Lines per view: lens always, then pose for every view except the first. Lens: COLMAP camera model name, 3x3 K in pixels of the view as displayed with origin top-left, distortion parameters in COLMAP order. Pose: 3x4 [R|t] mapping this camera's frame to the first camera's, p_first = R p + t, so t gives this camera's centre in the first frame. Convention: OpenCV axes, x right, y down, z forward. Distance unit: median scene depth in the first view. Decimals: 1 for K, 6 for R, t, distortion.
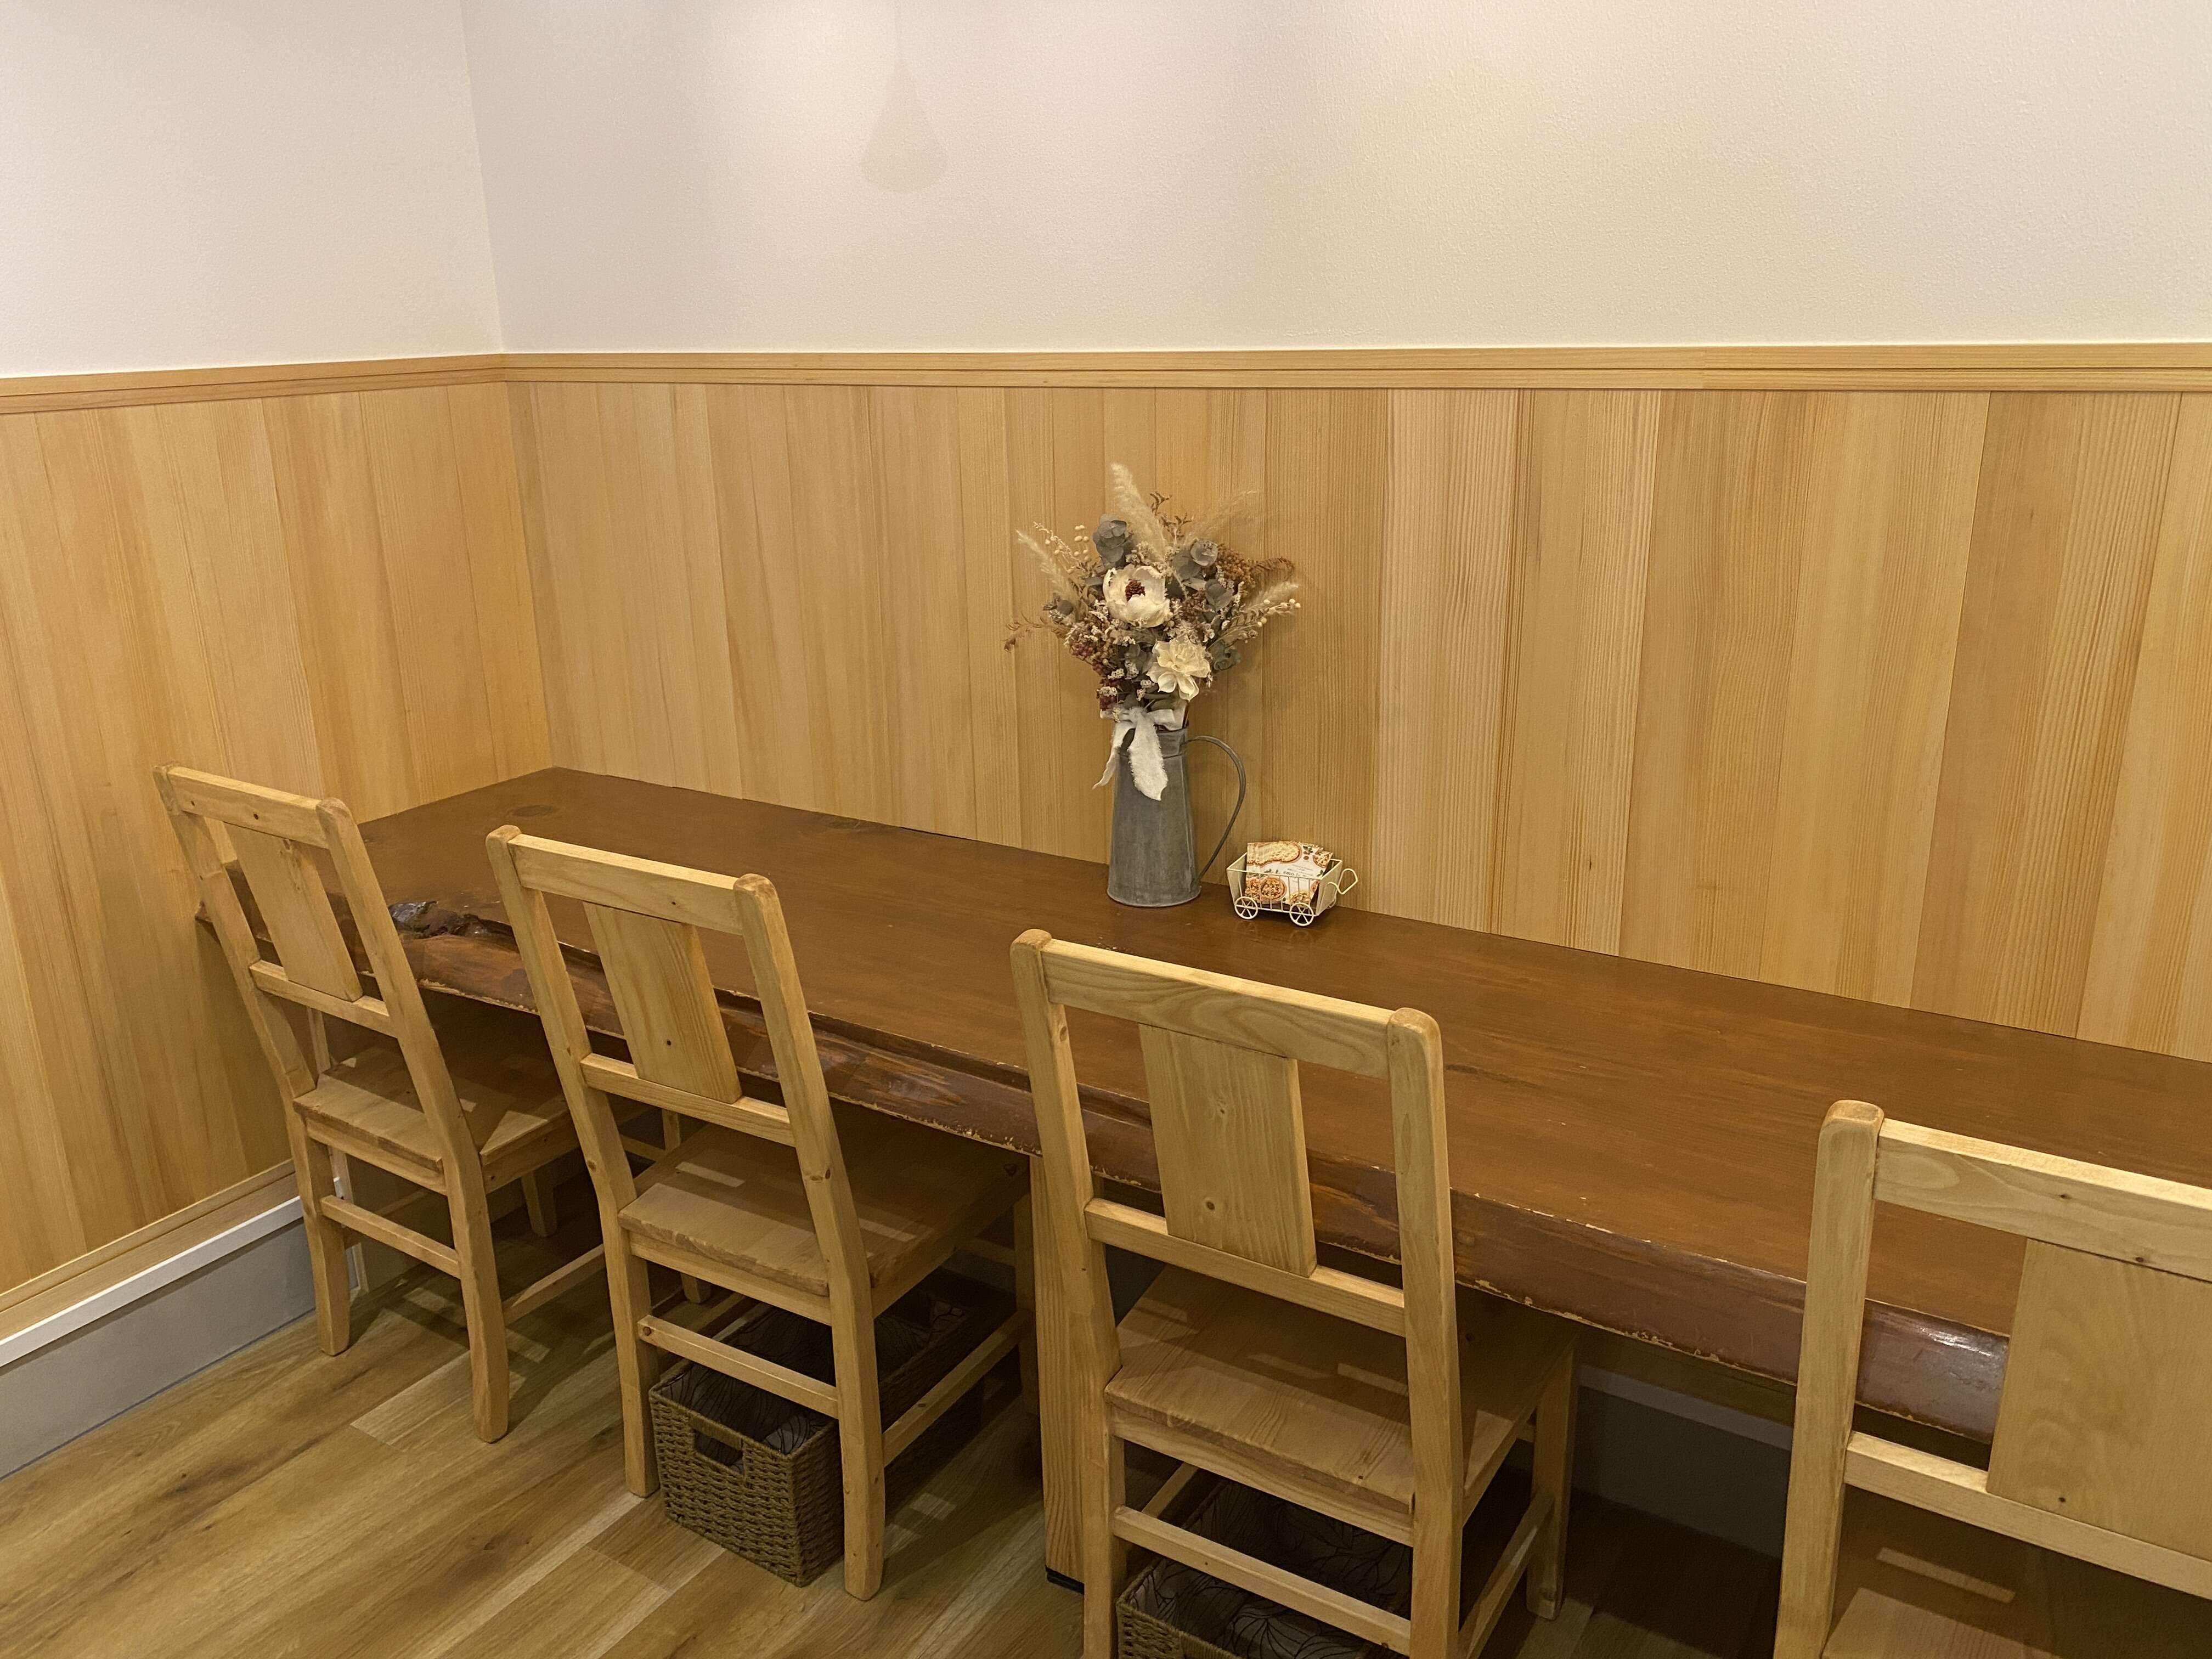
lens RADIAL K [[1701.1, 0, 1106.0], [0, 1701.1, 829.5], [0, 0, 1]] dist [-0.002163, -0.003307]
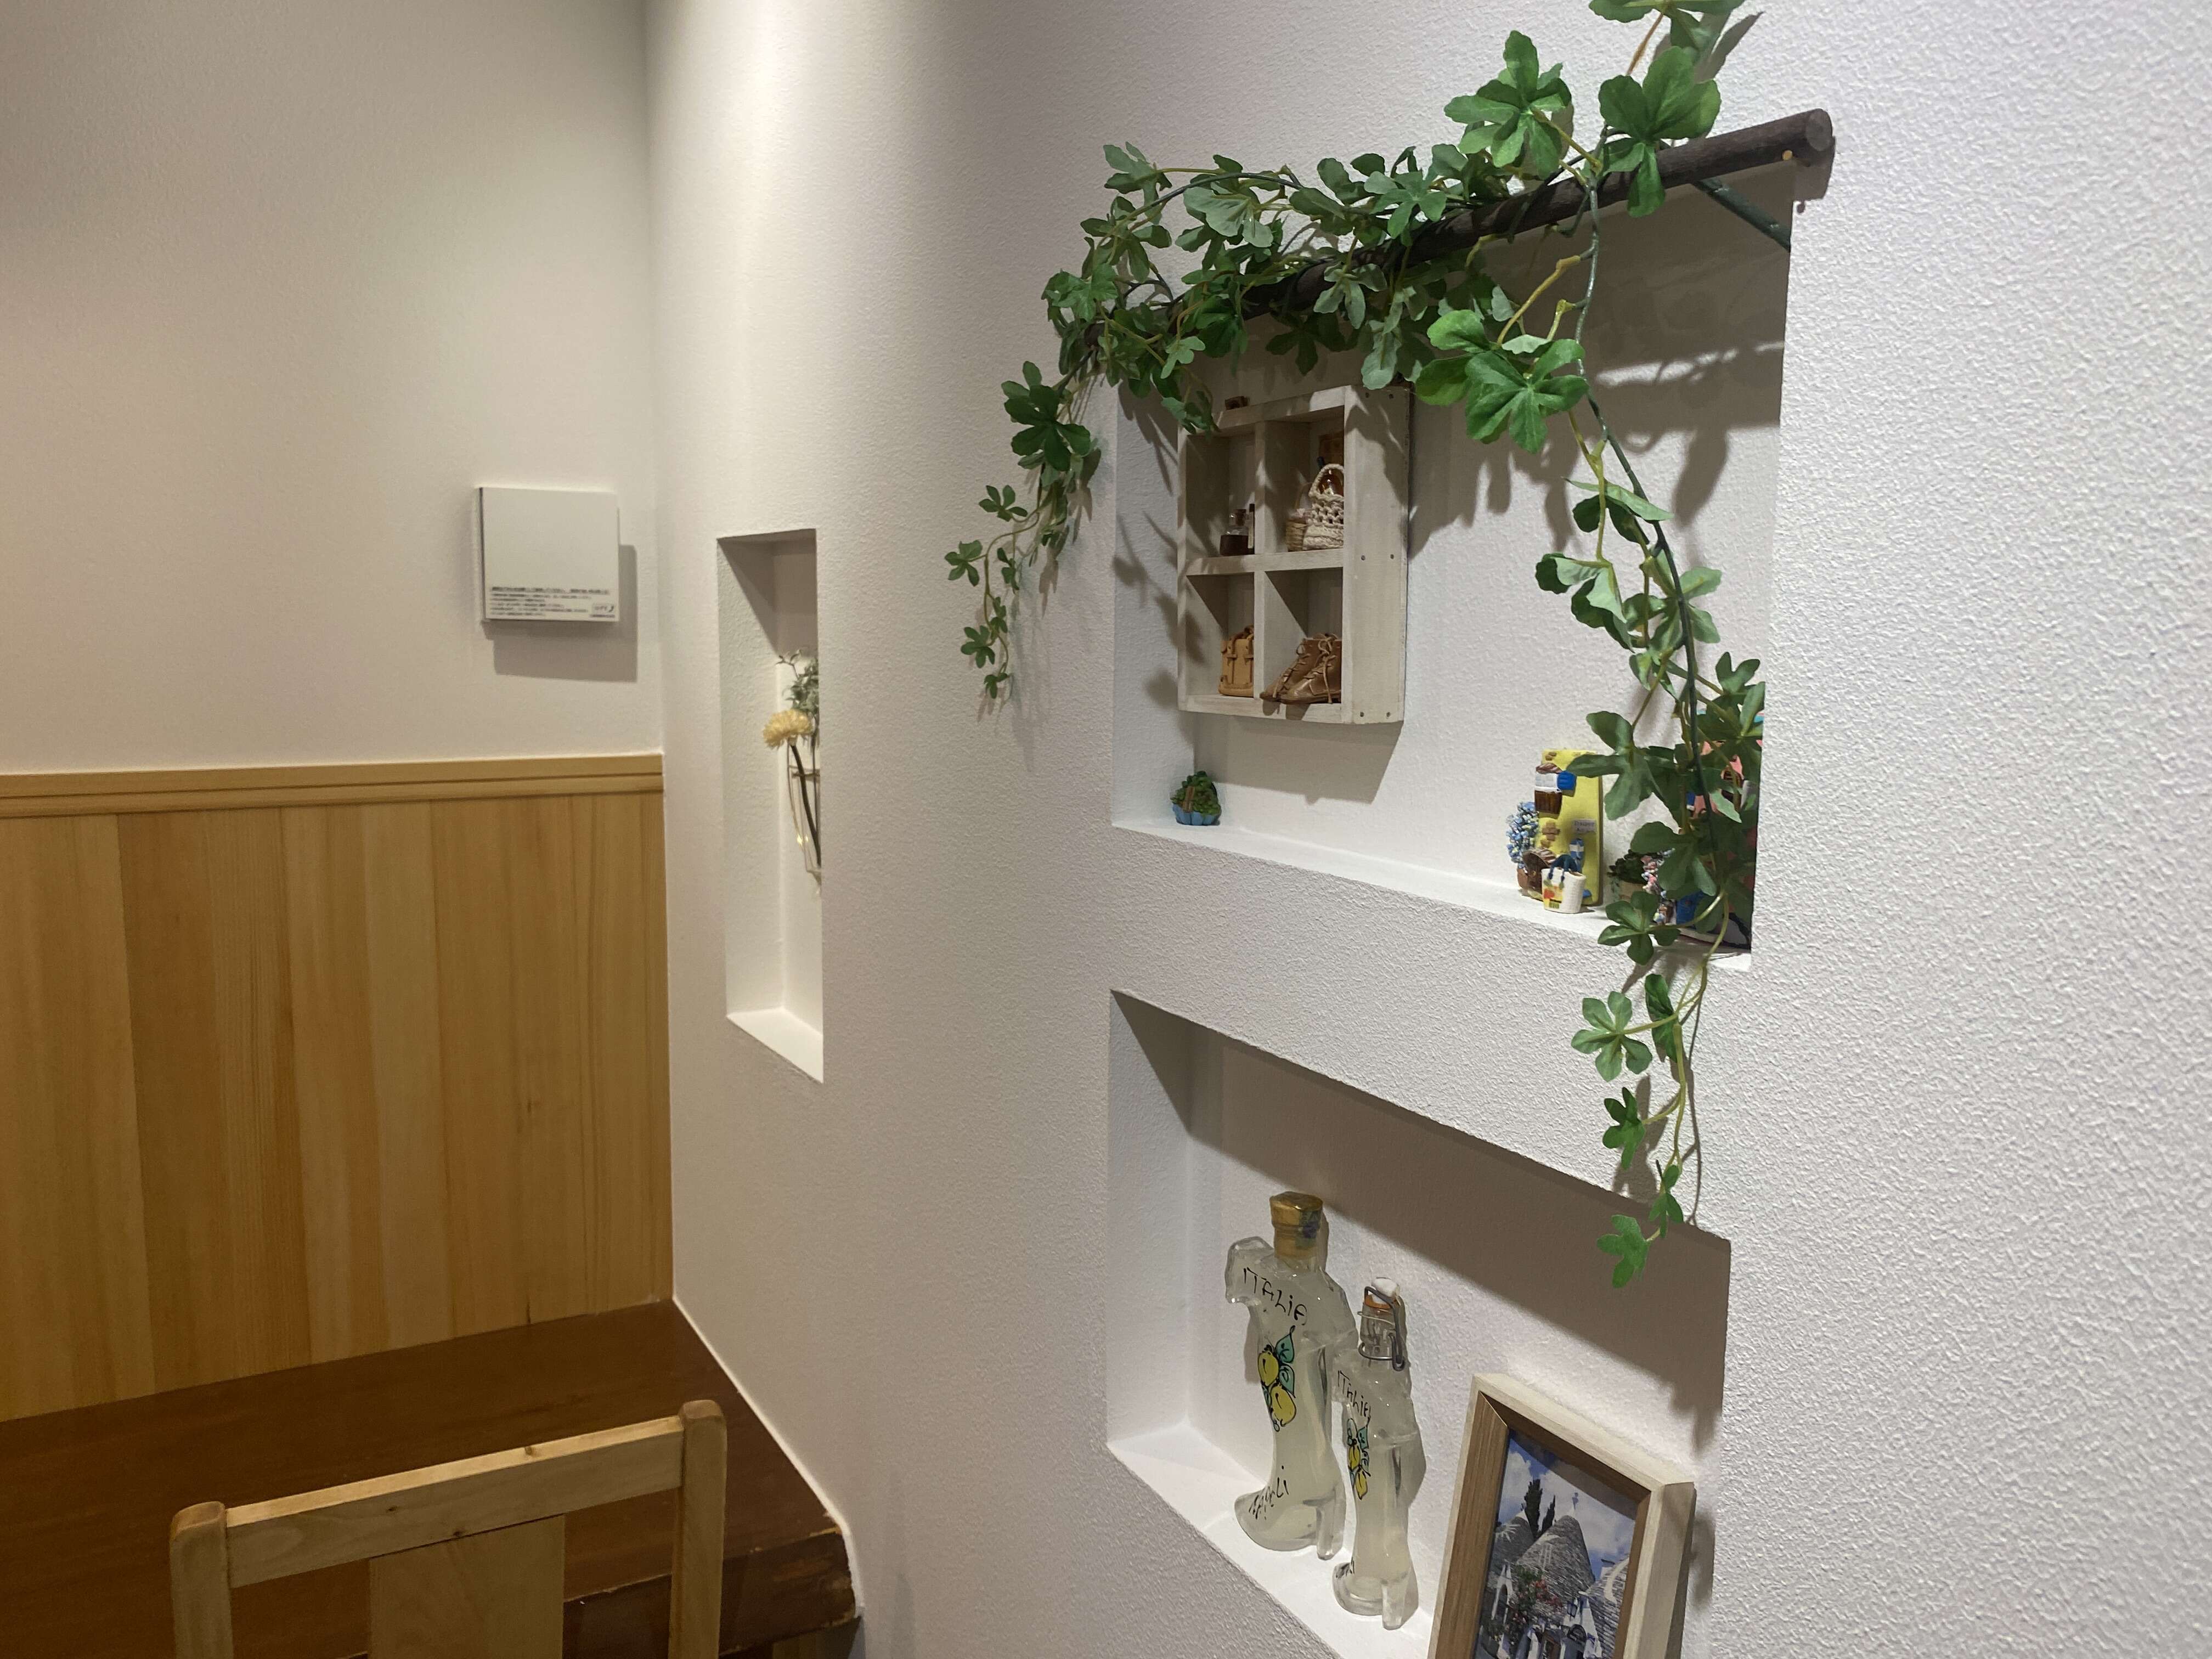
lens RADIAL K [[1701.1, 0, 1106.0], [0, 1701.1, 829.5], [0, 0, 1]] dist [-0.002163, -0.003307]
pose [[0.490557, -0.084738, 0.867279, -0.117610], [0.239579, 0.970022, -0.040735, -0.049991], [-0.837828, 0.227764, 0.496152, -0.076872]]
